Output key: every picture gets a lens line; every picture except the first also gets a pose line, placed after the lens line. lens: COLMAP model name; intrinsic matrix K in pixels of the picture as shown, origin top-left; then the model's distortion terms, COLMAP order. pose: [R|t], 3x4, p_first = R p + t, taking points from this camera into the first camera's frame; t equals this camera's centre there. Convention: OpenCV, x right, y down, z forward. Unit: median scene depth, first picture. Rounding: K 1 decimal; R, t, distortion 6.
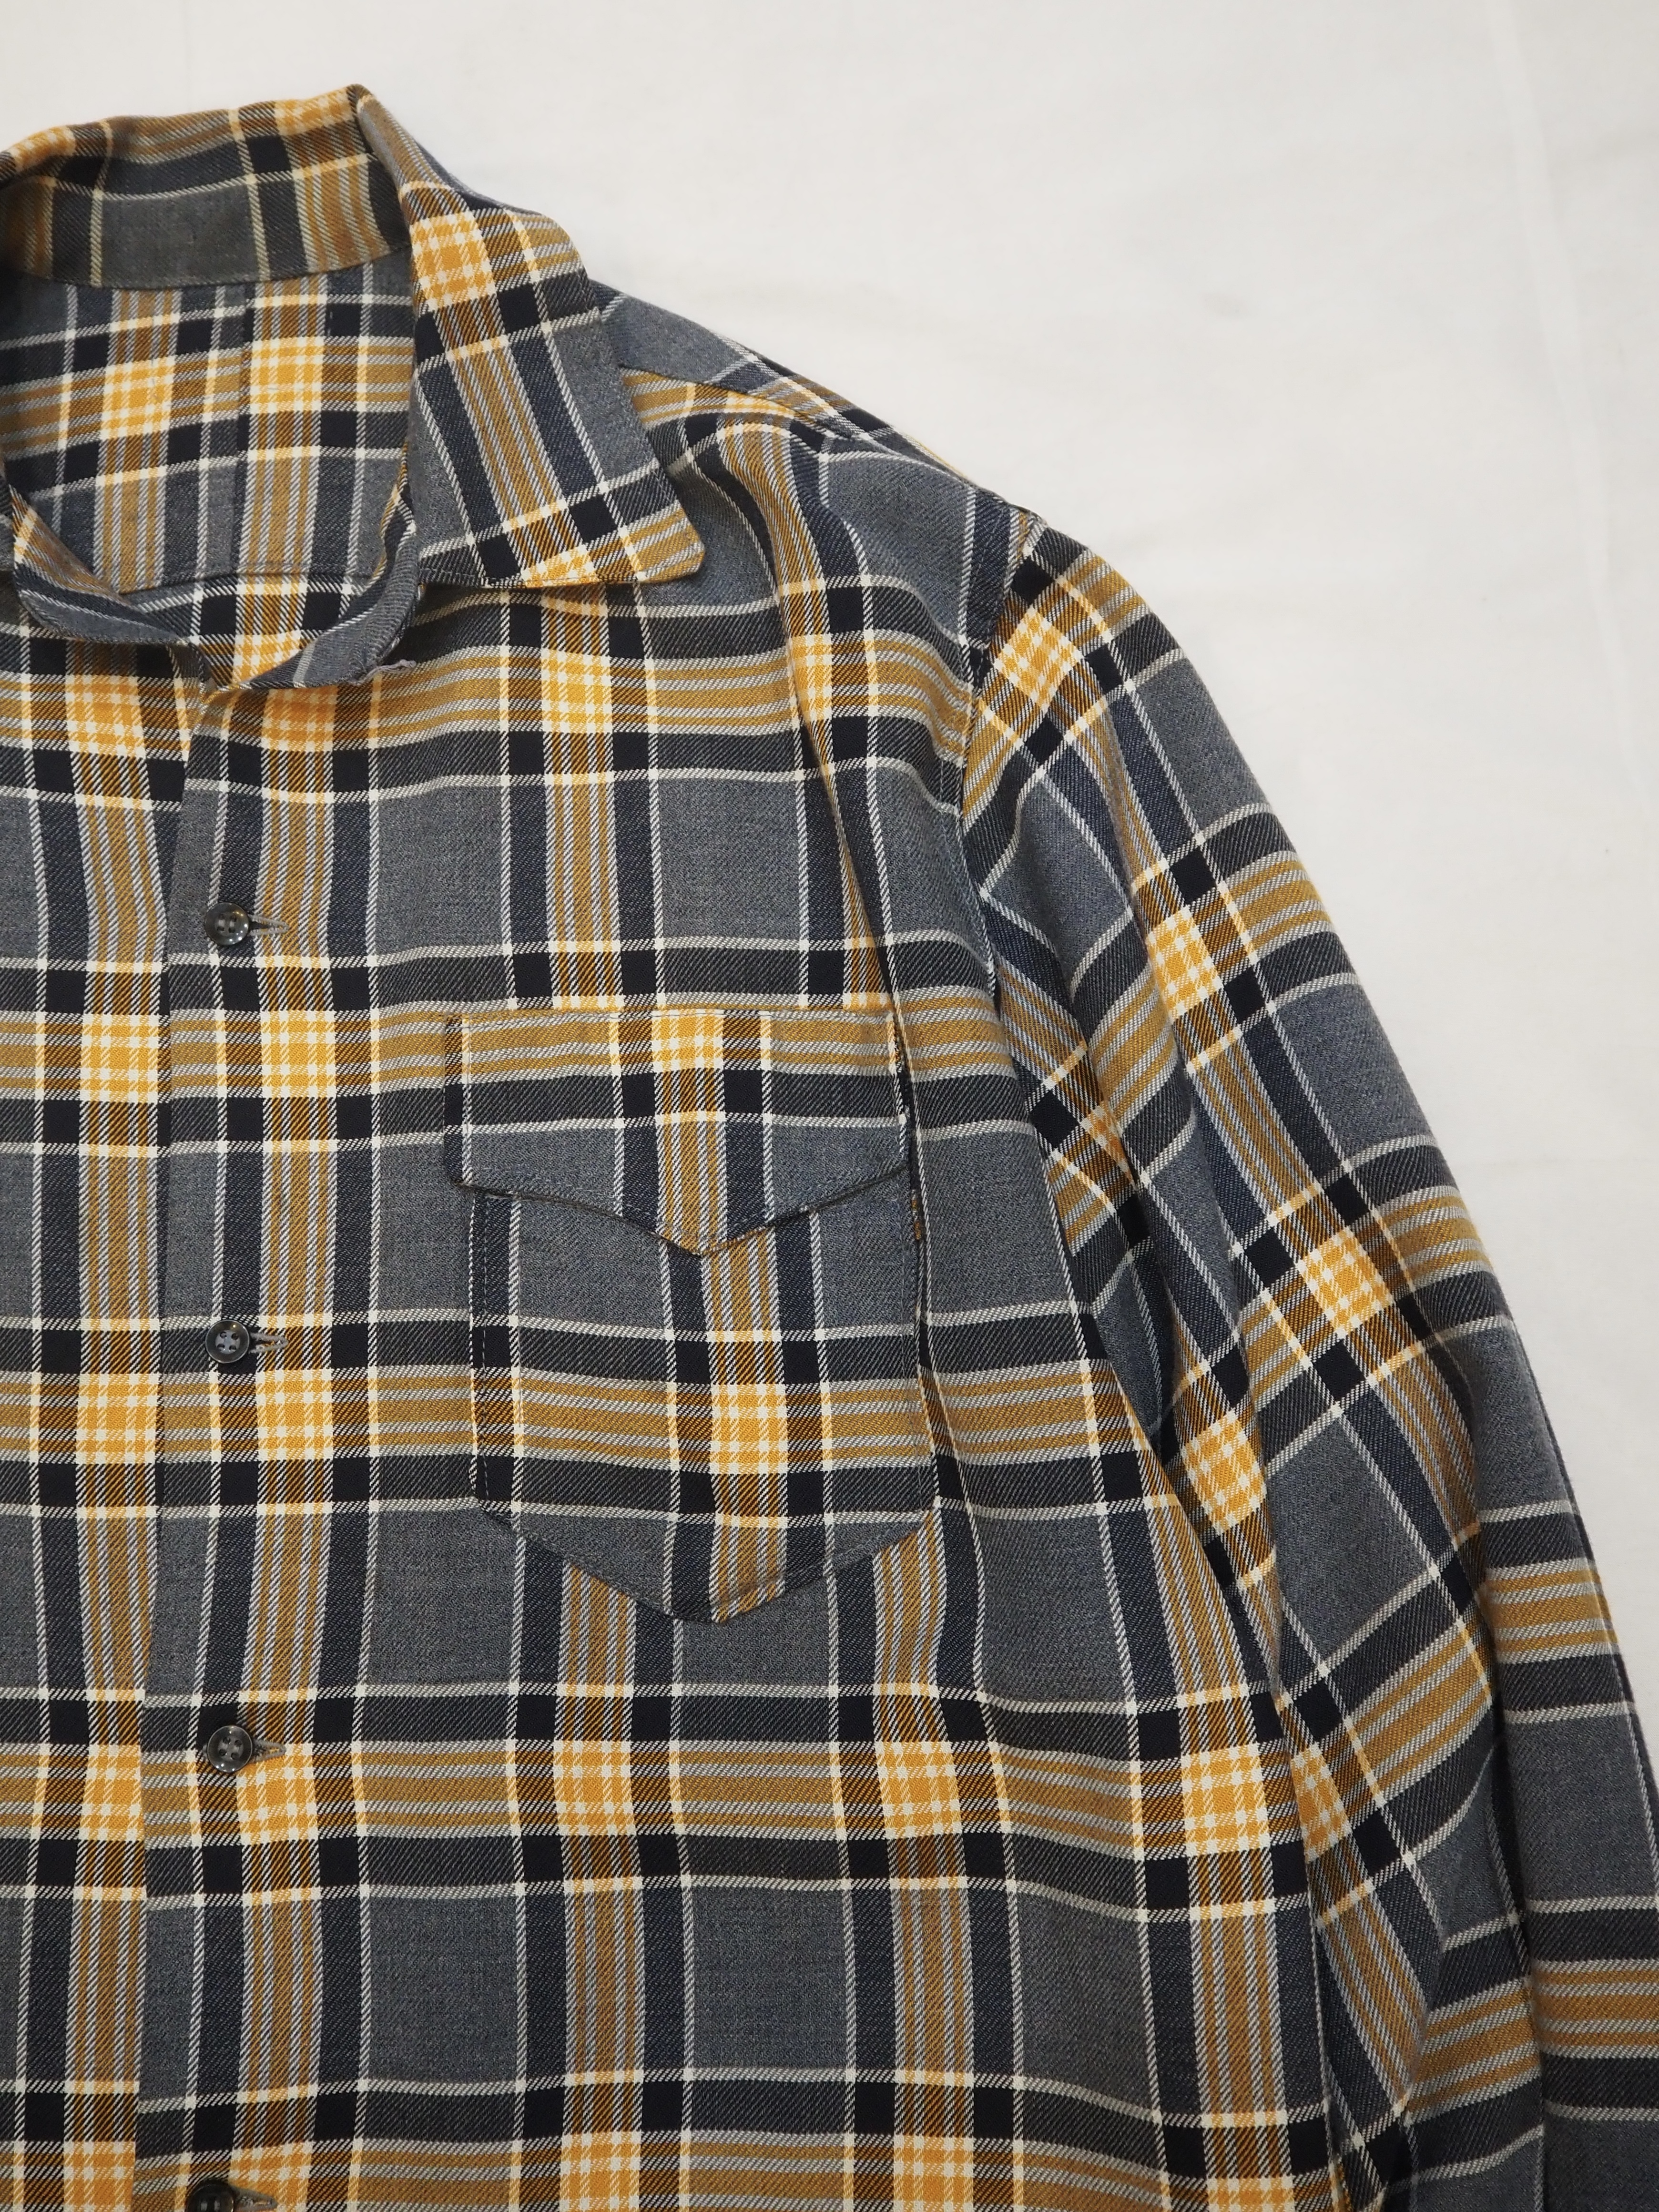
lens RADIAL K [[2061.2, 0, 753.0], [0, 2061.2, 1032.4], [0, 0, 1]] dist [-0.040524, 0.017736]
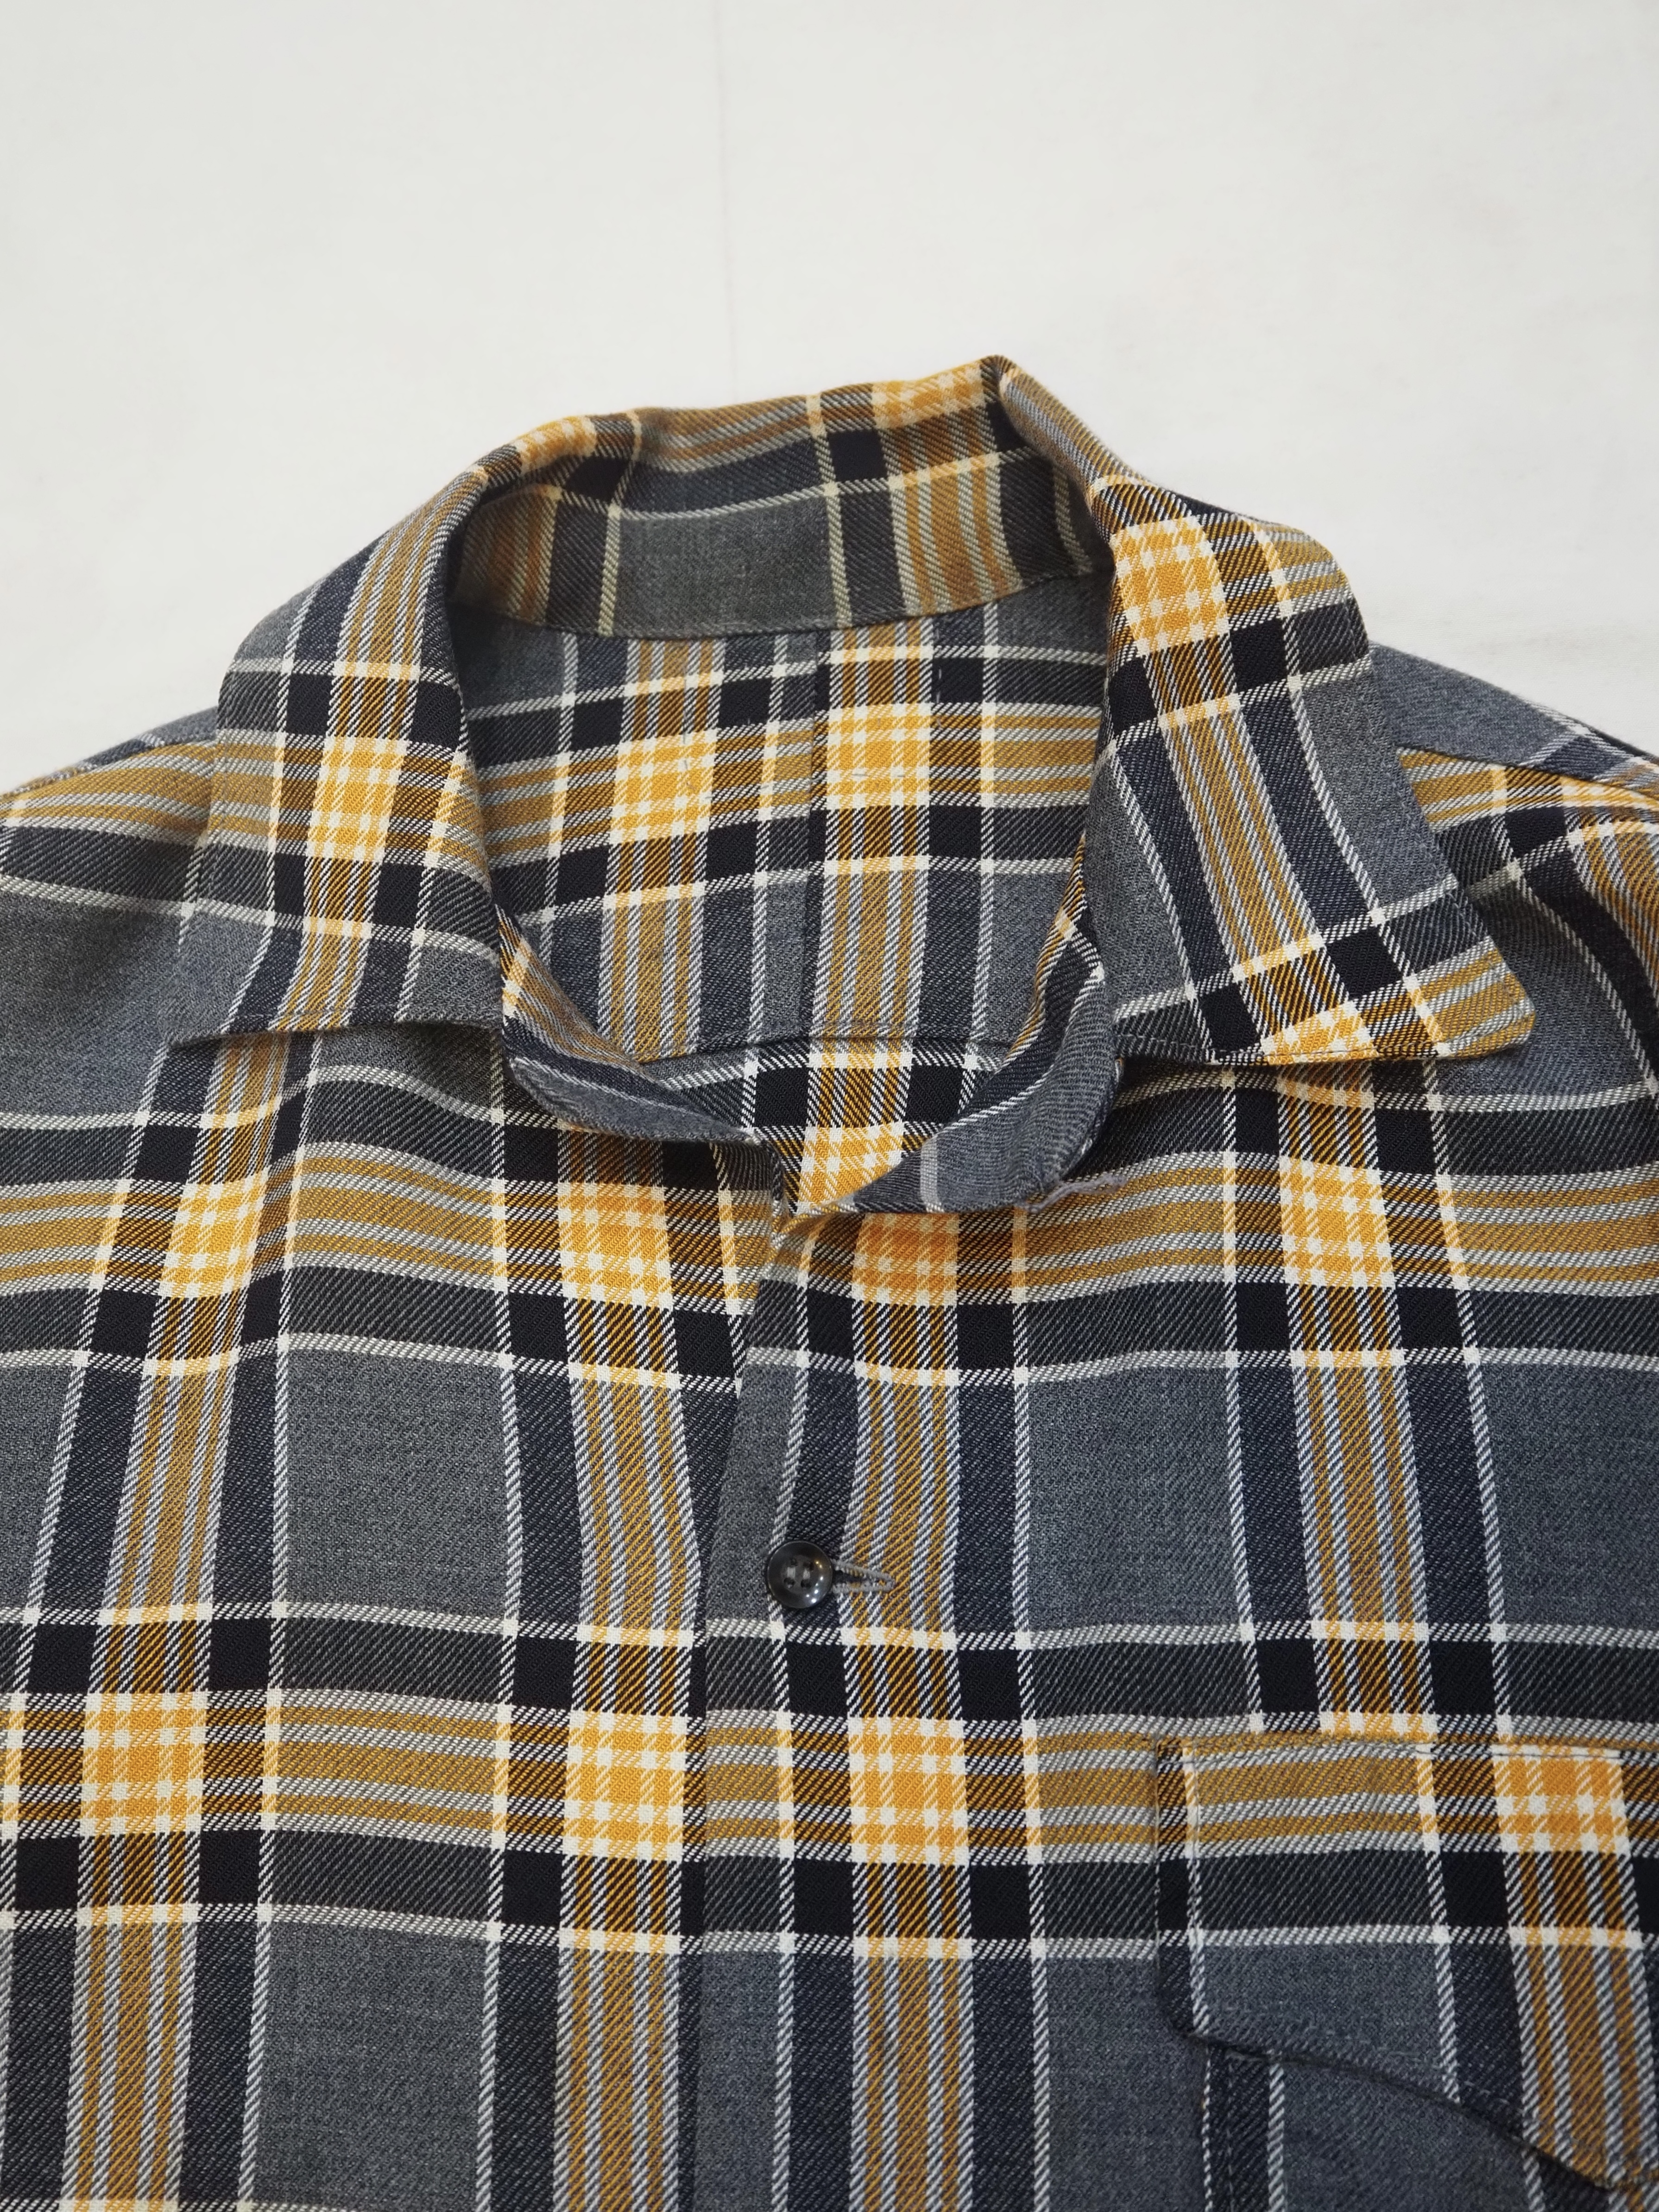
lens RADIAL K [[2297.1, 0, 763.3], [0, 2297.1, 1126.2], [0, 0, 1]] dist [-0.002448, 0.009461]
pose [[0.994317, 0.014438, -0.105474, -0.197493], [-0.032747, 0.984203, -0.173989, -0.066593], [0.101295, 0.176454, 0.979083, 0.280355]]
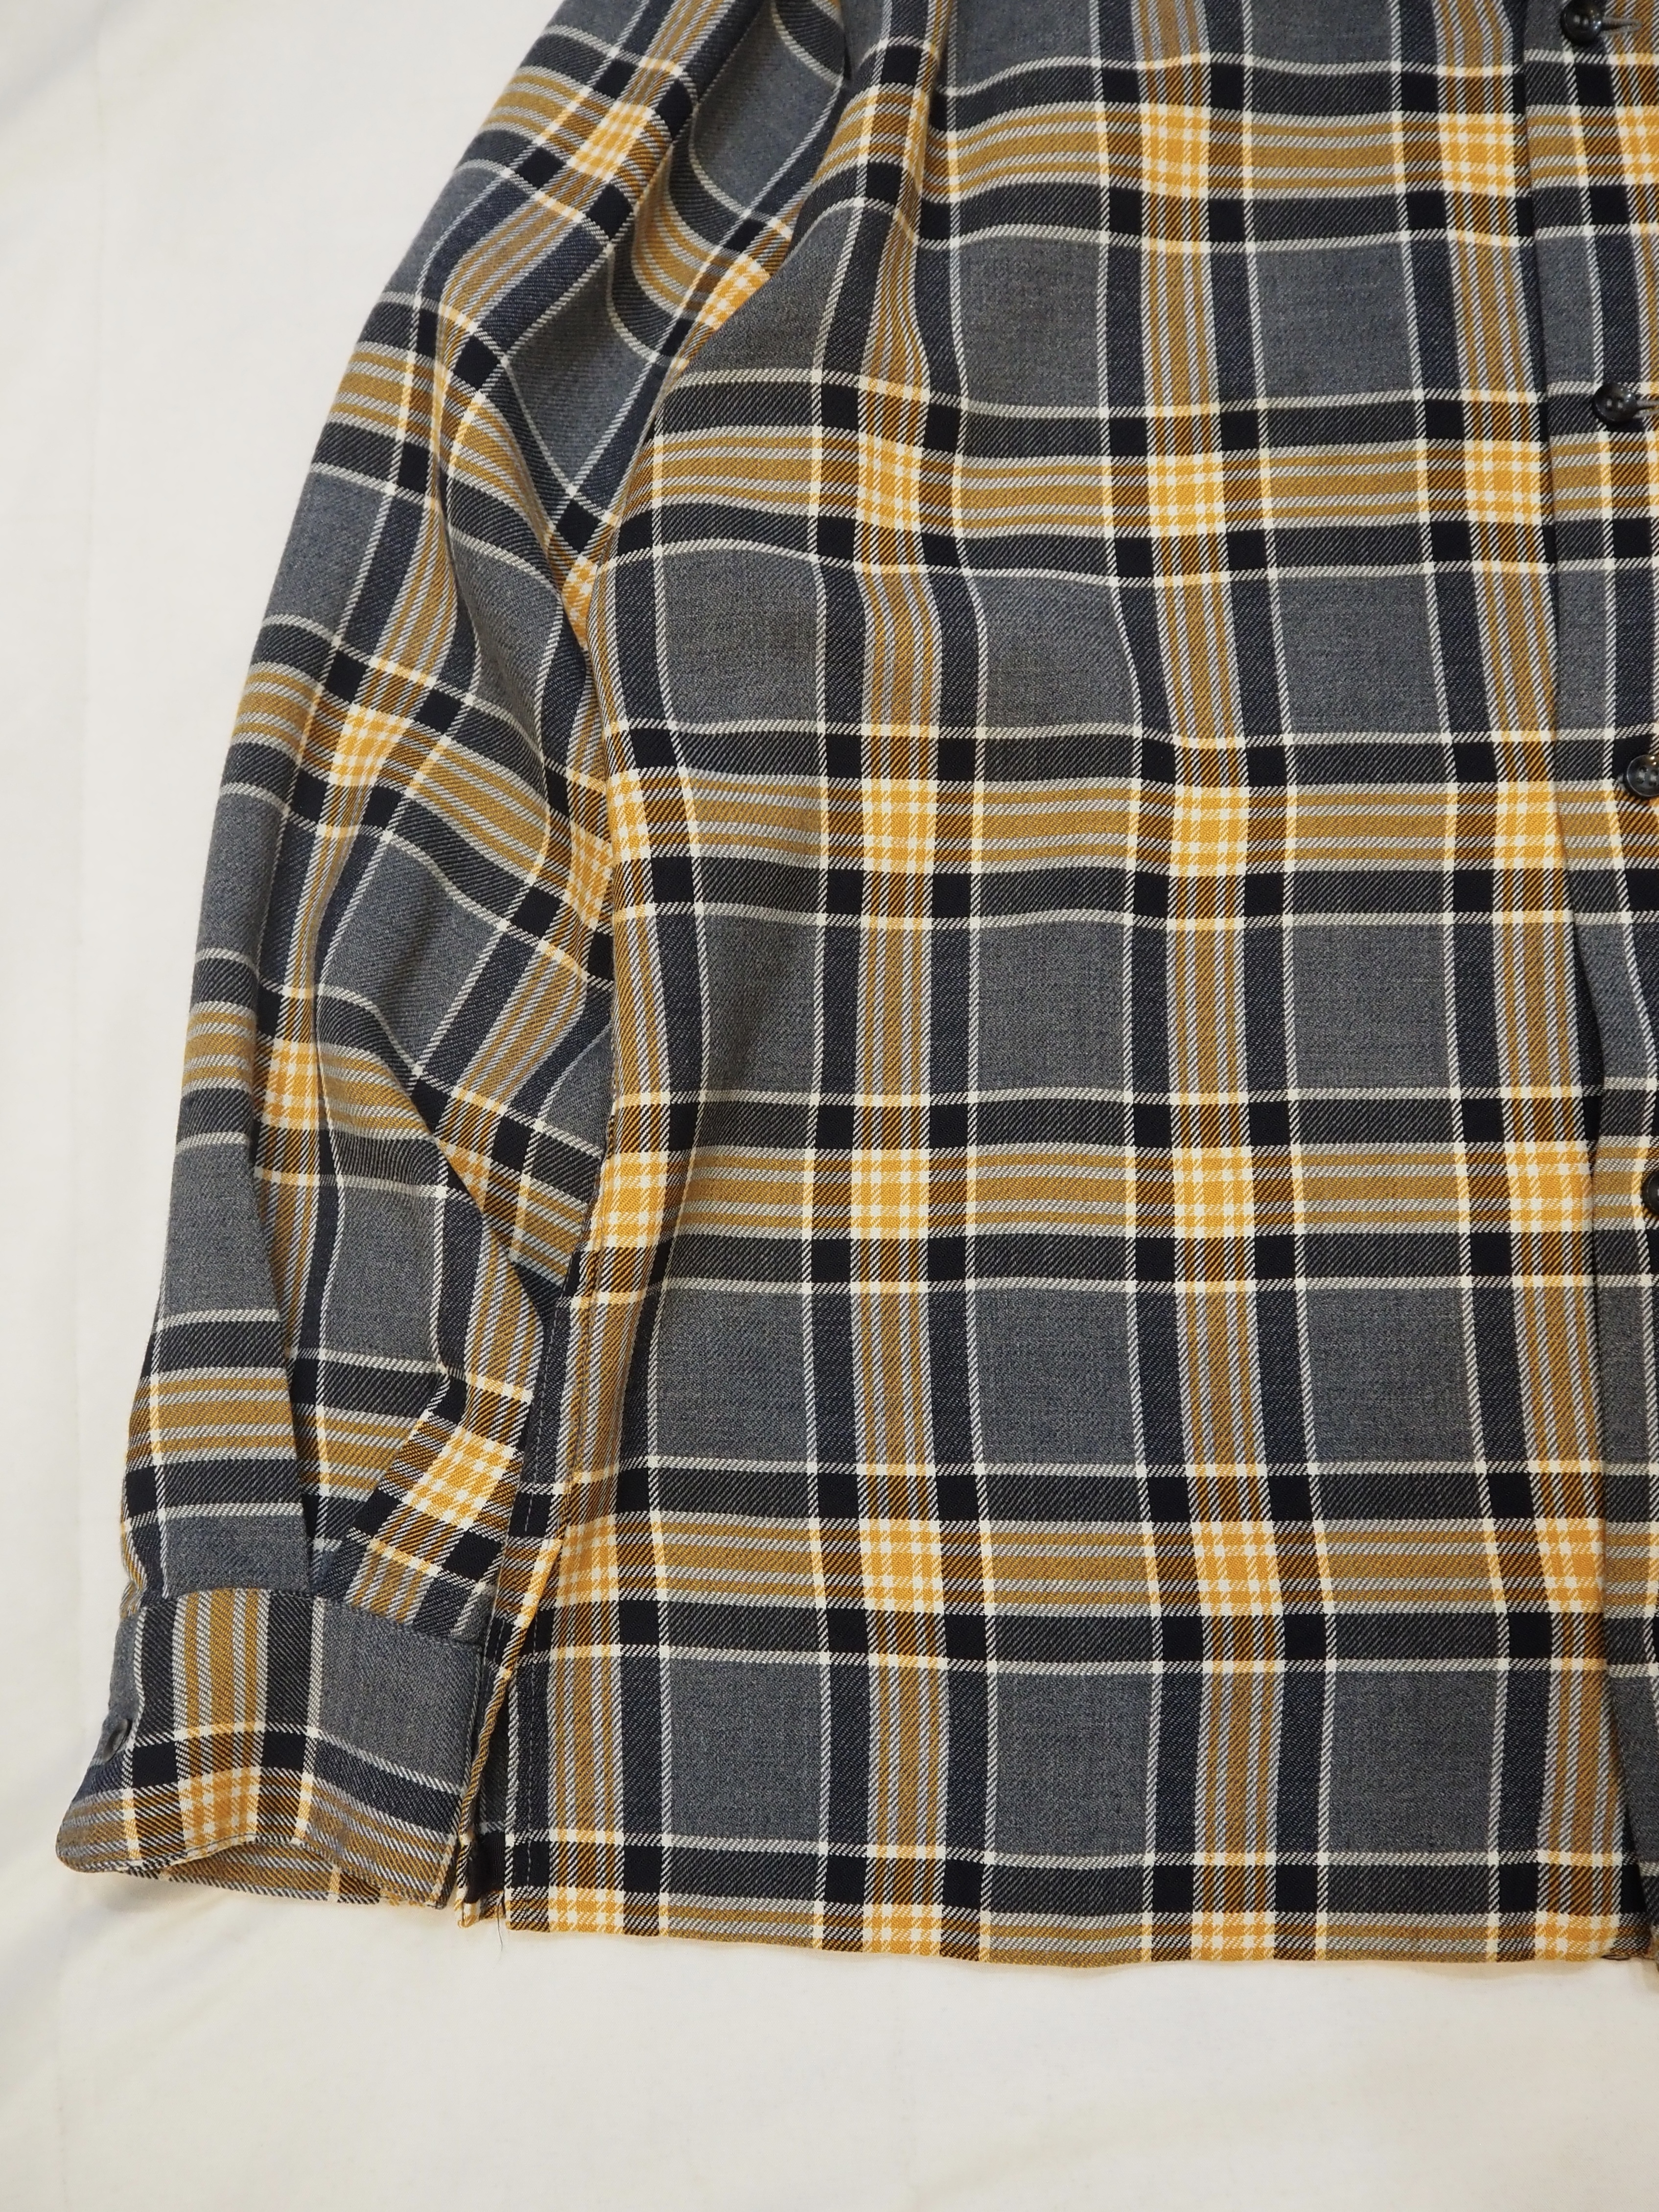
lens RADIAL K [[2115.0, 0, 847.3], [0, 2115.0, 1194.5], [0, 0, 1]] dist [-0.045075, 0.019175]
pose [[0.994813, 0.003085, -0.101675, -0.519436], [0.000255, 0.999461, 0.032822, 0.499558], [0.101722, -0.032678, 0.994276, -0.073352]]
